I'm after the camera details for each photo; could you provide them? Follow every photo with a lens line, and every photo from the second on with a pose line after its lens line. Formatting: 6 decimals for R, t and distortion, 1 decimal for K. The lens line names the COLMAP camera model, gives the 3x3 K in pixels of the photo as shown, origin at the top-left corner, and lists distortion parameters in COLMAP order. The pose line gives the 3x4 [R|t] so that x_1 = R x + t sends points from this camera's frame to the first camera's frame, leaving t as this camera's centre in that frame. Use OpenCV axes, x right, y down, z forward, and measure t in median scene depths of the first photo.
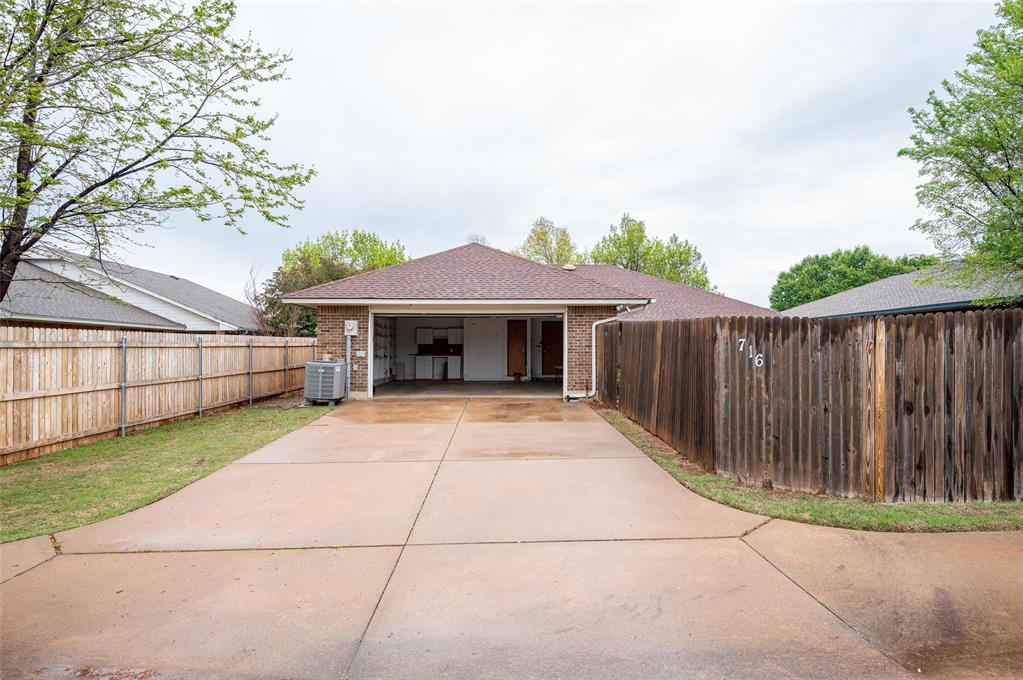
lens RADIAL K [[569.1, 0, 509.0], [0, 569.1, 339.9], [0, 0, 1]] dist [0.004117, 0.000069]
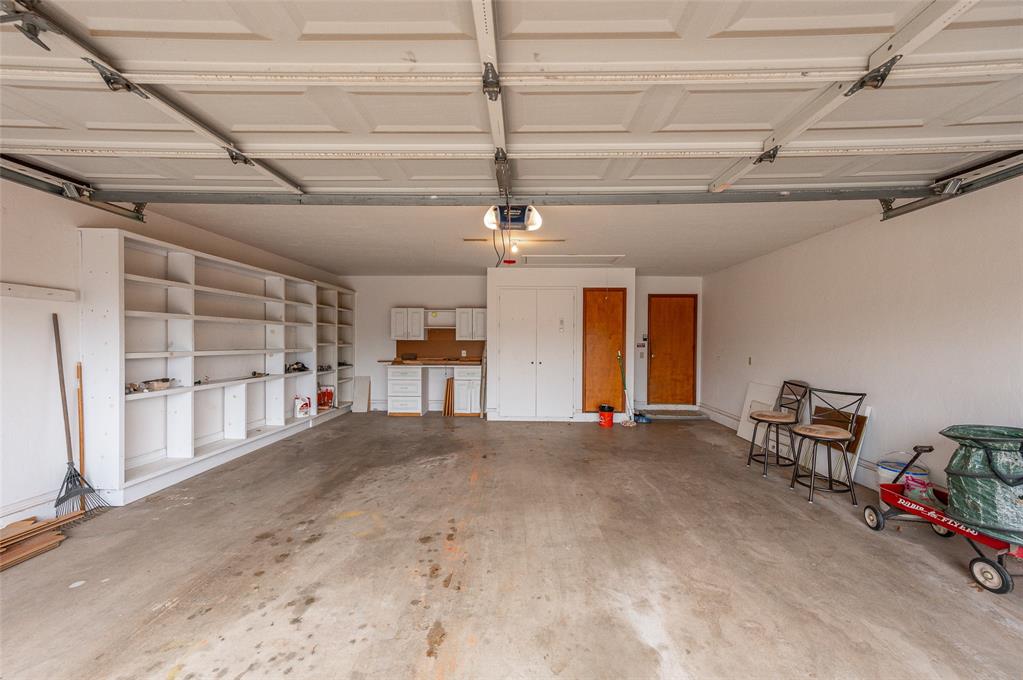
lens RADIAL K [[402.8, 0, 515.1], [0, 402.8, 345.3], [0, 0, 1]] dist [0.008056, 0.000096]
pose [[0.999191, 0.006235, -0.039730, -0.065286], [-0.005409, 0.999768, 0.020851, 0.006039], [0.039851, -0.020620, 0.998993, 0.997206]]
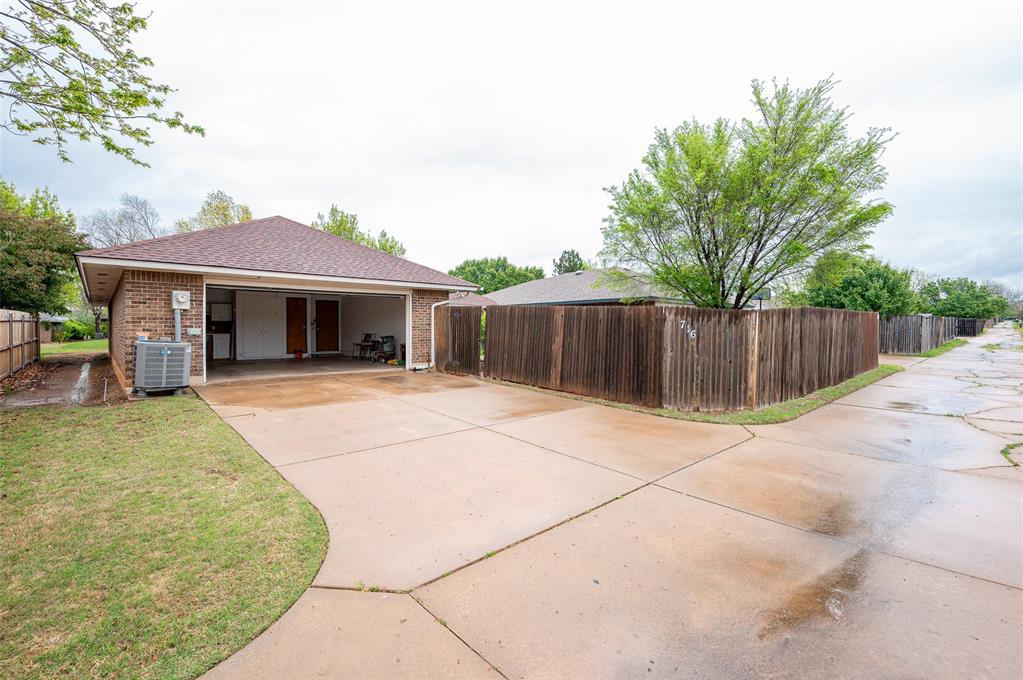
lens RADIAL K [[472.7, 0, 533.2], [0, 472.7, 334.1], [0, 0, 1]] dist [0.002608, 0.000761]
pose [[0.734844, -0.006150, 0.678208, -0.364898], [-0.014319, 0.999595, 0.024579, 0.004147], [-0.678085, -0.027773, 0.734459, 0.144230]]
